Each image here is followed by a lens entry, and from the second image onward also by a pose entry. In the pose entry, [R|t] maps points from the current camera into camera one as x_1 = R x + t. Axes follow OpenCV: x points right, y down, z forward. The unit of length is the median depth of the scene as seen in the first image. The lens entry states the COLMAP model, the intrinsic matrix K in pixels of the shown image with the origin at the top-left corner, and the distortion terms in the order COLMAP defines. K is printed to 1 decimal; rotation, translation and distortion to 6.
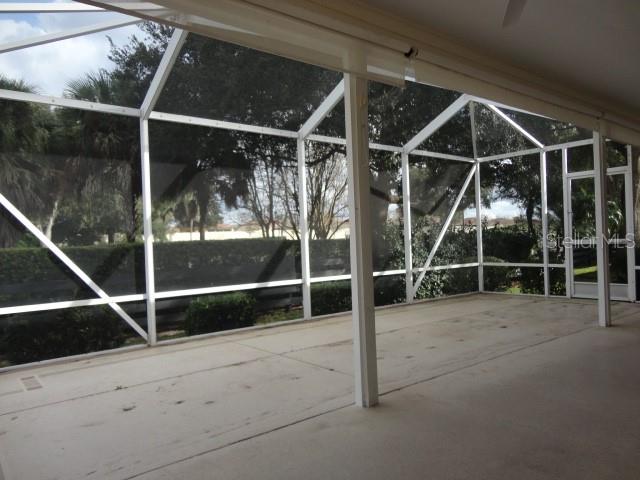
lens RADIAL K [[467.9, 0, 322.1], [0, 467.9, 241.2], [0, 0, 1]] dist [-0.007469, 0.003208]
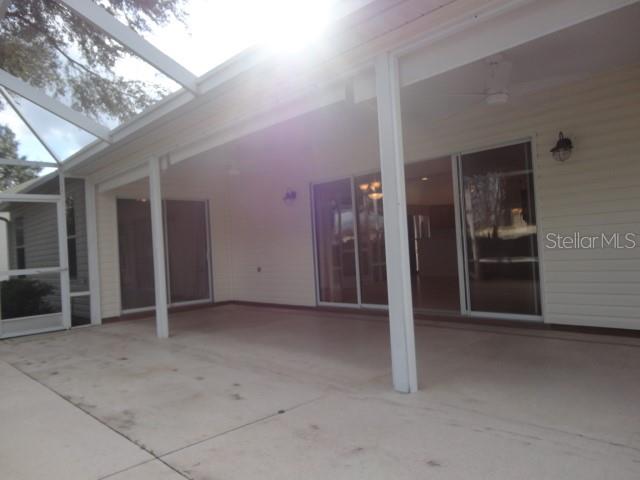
lens RADIAL K [[467.9, 0, 321.0], [0, 467.9, 239.9], [0, 0, 1]] dist [-0.007469, 0.003208]
pose [[-0.096238, 0.065979, 0.993169, -0.733694], [0.049962, 0.996863, -0.061383, 0.048259], [-0.994104, 0.043713, -0.099233, 0.981184]]
